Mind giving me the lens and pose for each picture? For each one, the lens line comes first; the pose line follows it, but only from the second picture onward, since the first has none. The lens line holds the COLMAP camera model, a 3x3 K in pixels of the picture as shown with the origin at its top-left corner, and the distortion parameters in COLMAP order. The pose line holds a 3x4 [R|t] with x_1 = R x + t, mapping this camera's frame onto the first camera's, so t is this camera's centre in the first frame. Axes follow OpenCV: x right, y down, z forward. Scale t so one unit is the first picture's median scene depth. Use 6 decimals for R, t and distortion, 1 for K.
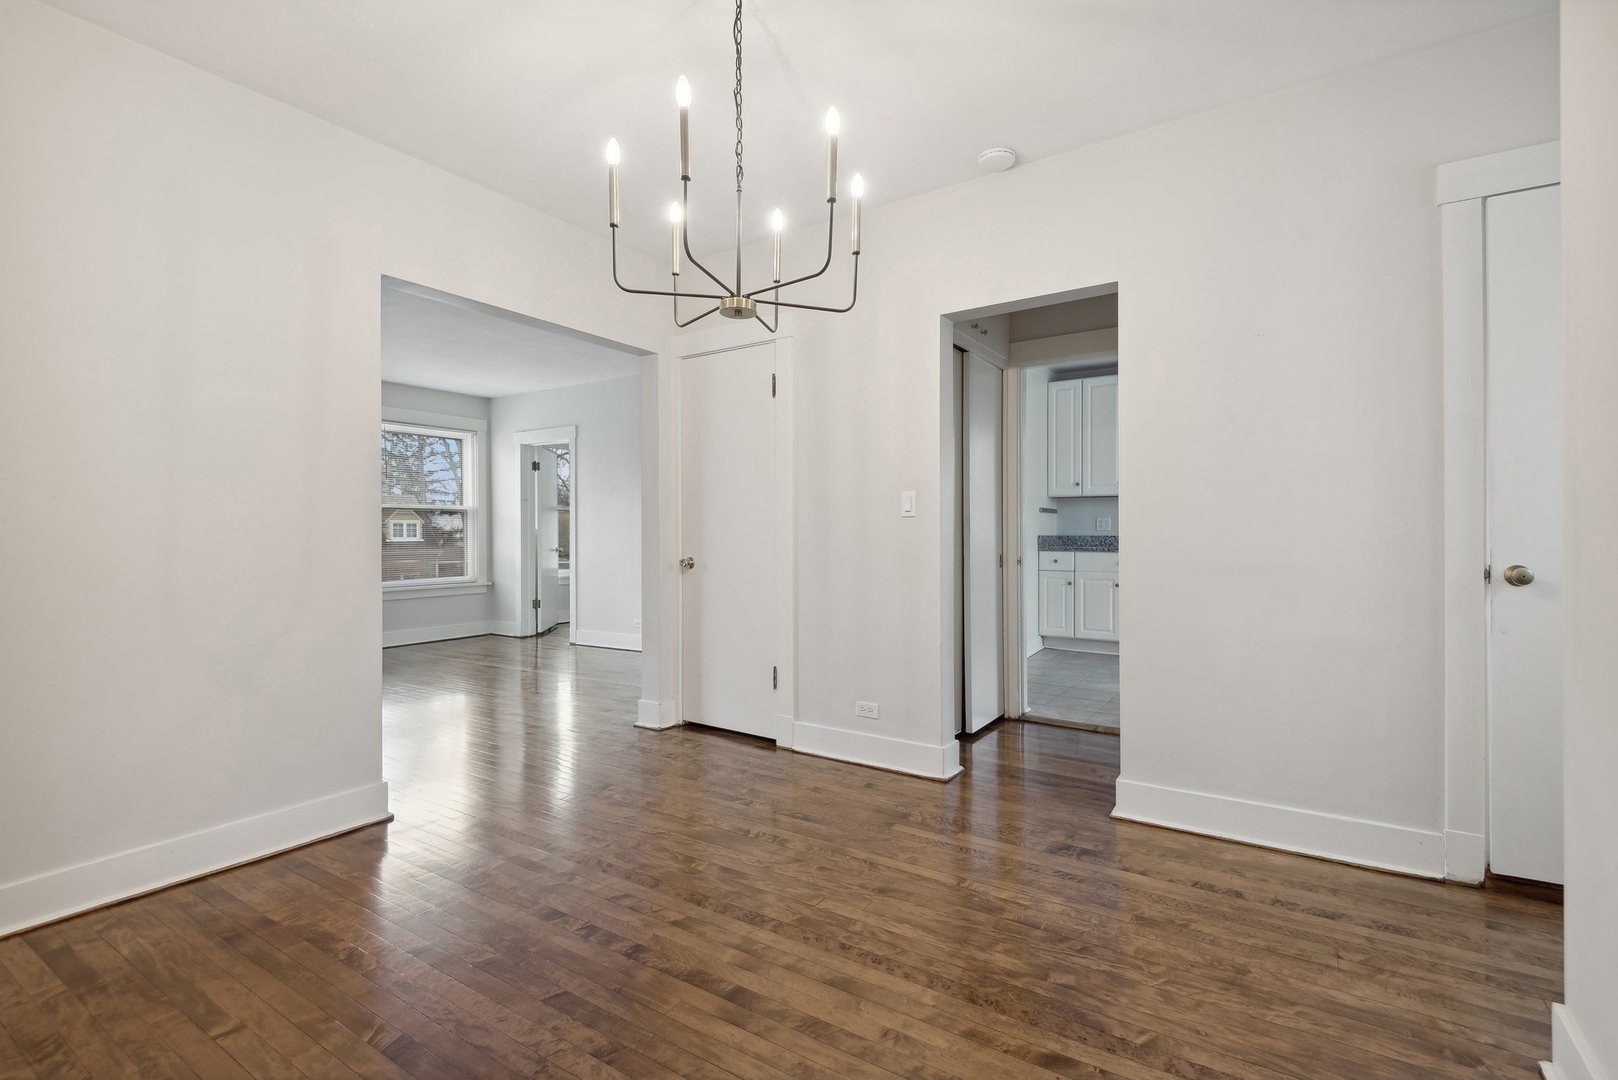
lens RADIAL K [[754.4, 0, 806.1], [0, 754.4, 557.2], [0, 0, 1]] dist [-0.000360, -0.001494]
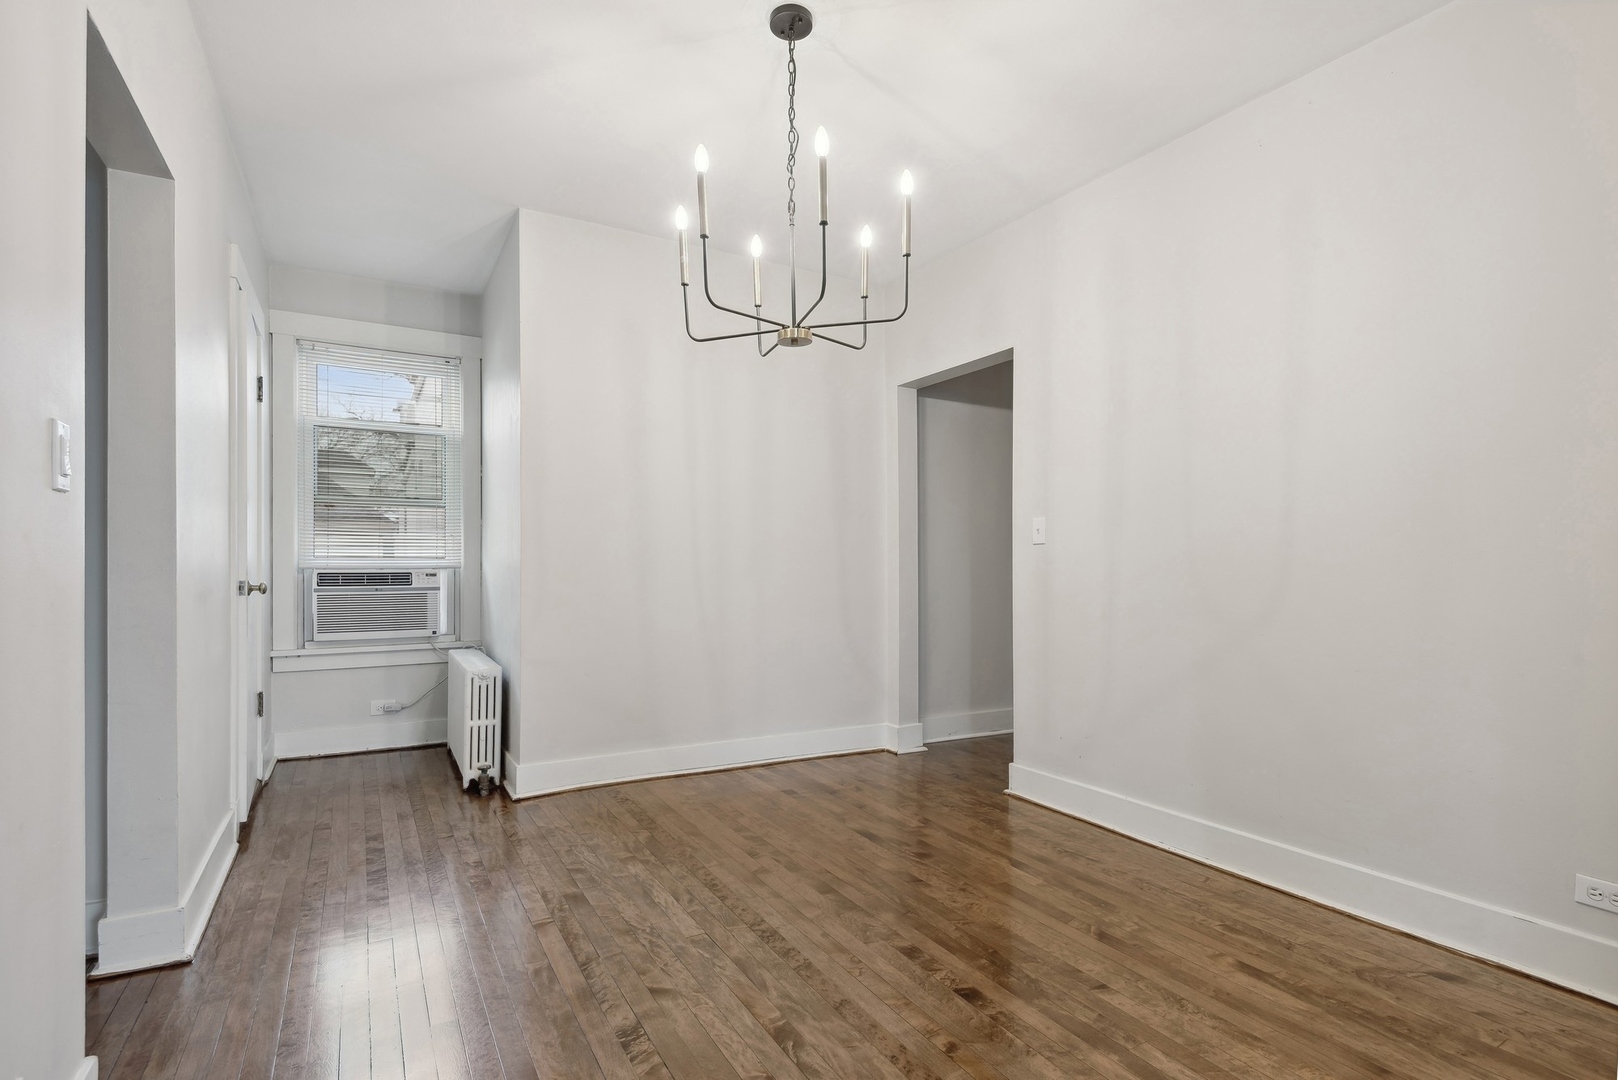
lens RADIAL K [[775.8, 0, 808.1], [0, 775.8, 549.1], [0, 0, 1]] dist [0.001514, 0.000122]
pose [[-0.897756, 0.011027, 0.440355, -0.544904], [0.014296, 0.999889, 0.004107, -0.035187], [-0.440261, 0.009982, -0.897814, 1.801840]]
